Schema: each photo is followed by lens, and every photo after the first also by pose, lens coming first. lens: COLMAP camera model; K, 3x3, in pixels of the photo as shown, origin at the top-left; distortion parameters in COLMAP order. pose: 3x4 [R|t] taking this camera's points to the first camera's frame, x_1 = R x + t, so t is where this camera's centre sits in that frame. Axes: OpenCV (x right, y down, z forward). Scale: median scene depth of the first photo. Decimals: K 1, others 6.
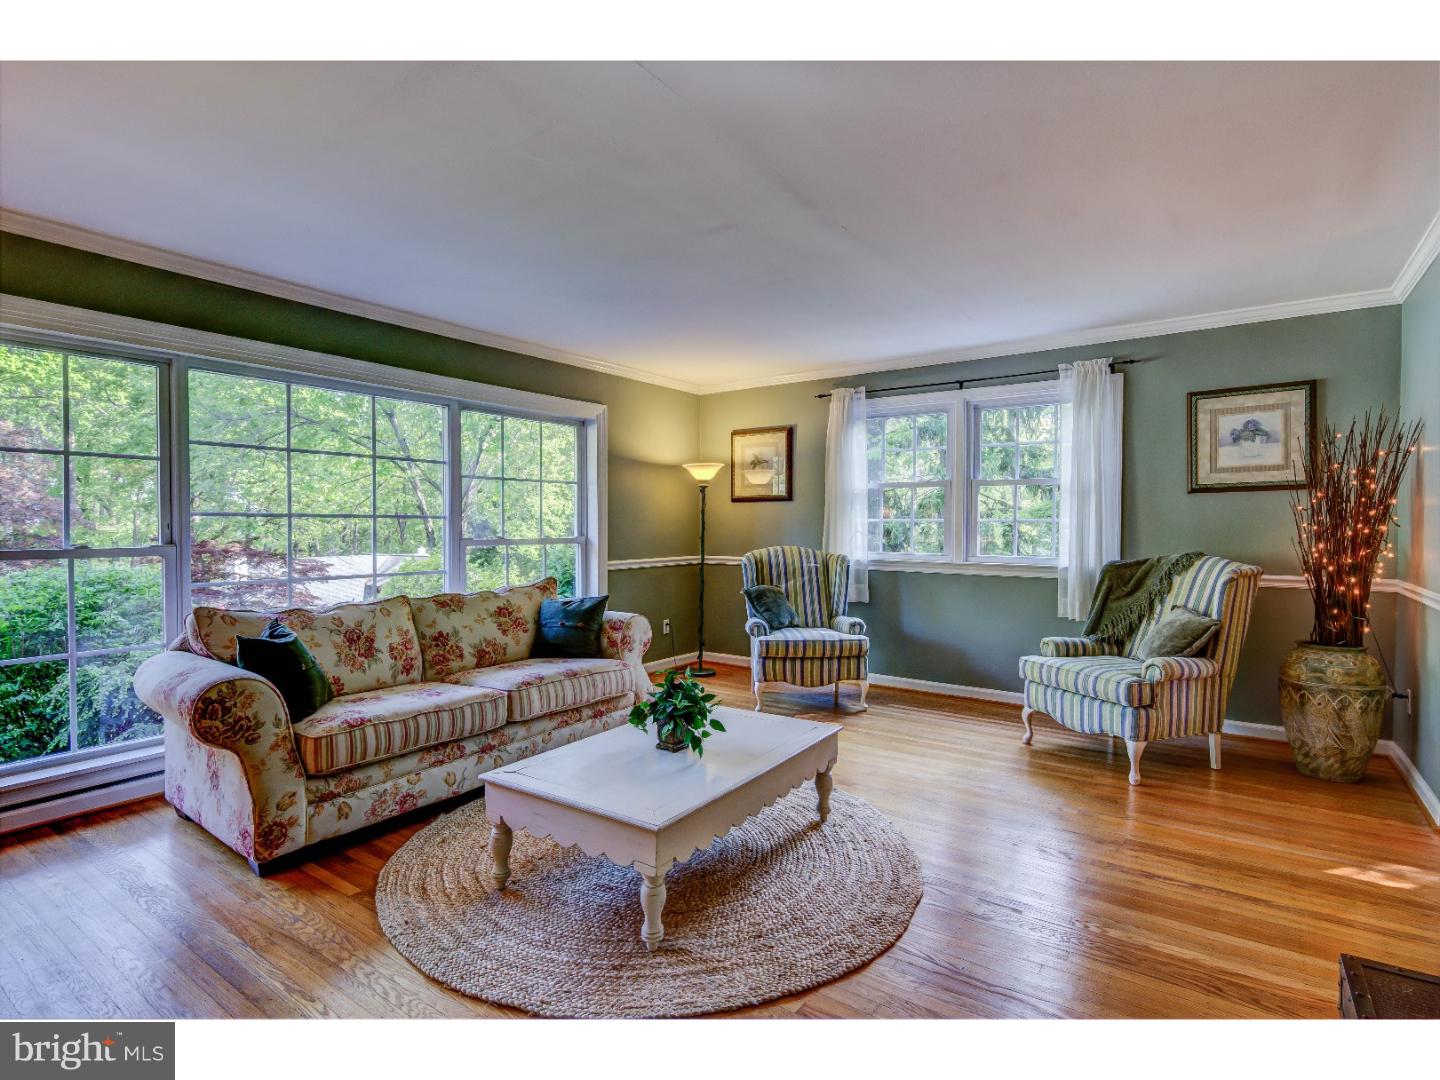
lens RADIAL K [[730.9, 0, 722.8], [0, 730.9, 537.6], [0, 0, 1]] dist [0.008448, -0.008490]
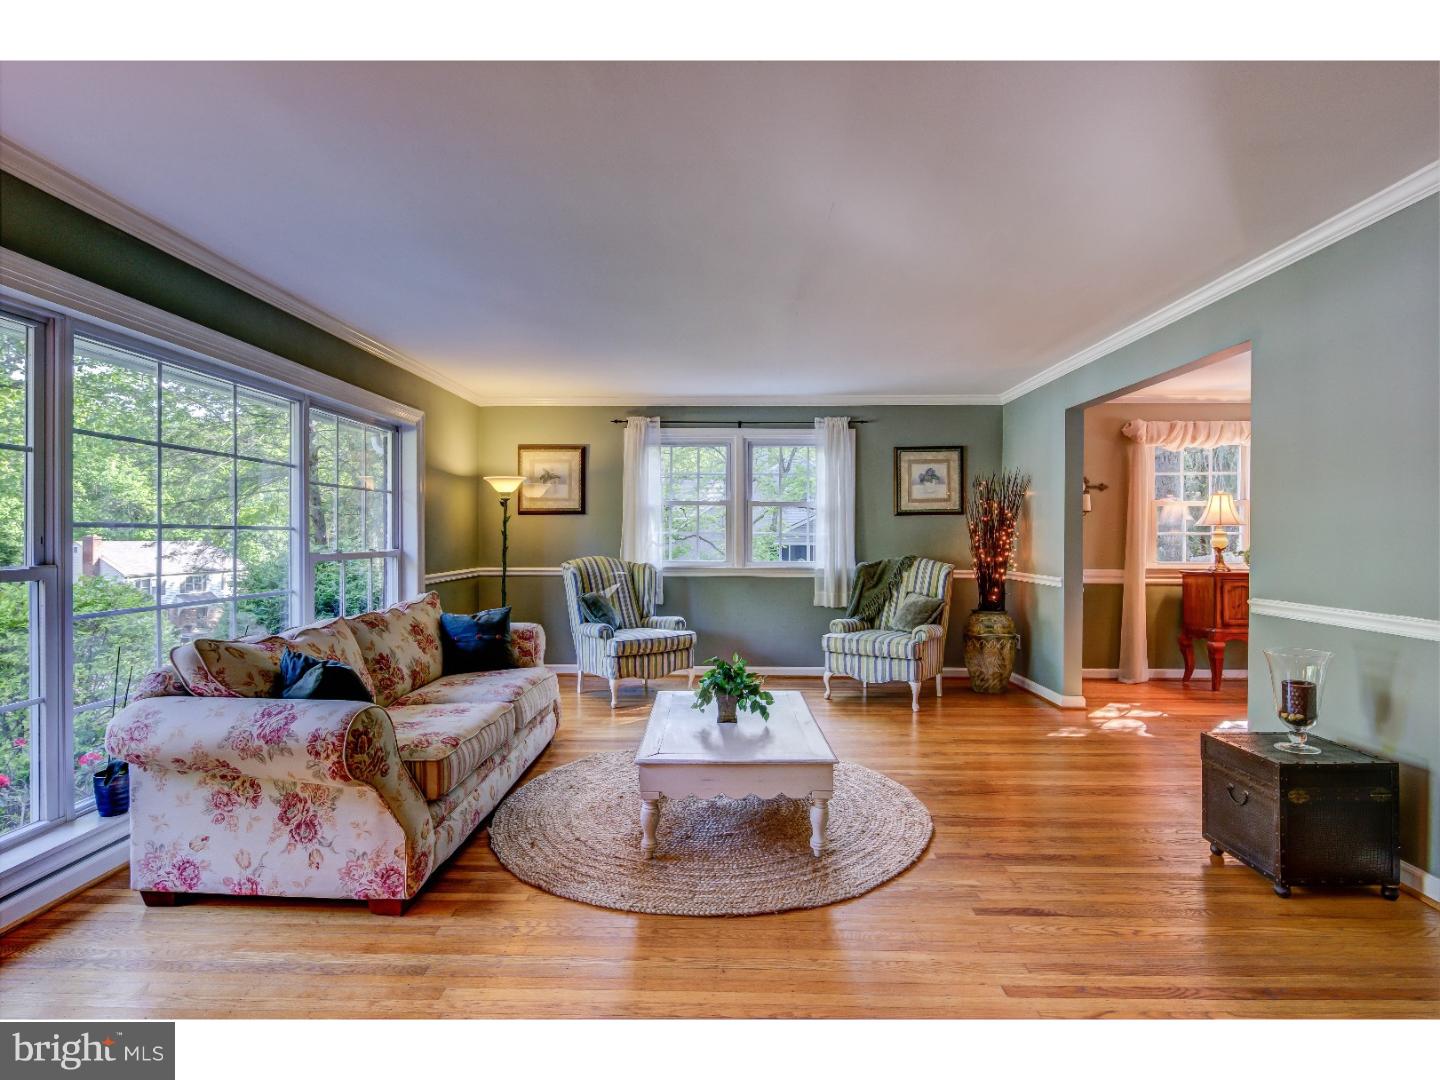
lens RADIAL K [[730.9, 0, 718.1], [0, 730.9, 540.7], [0, 0, 1]] dist [0.008448, -0.008490]
pose [[0.823719, -0.003311, 0.566989, -0.499487], [0.008795, 0.999937, -0.006938, -0.003465], [-0.566931, 0.010702, 0.823696, -0.003255]]
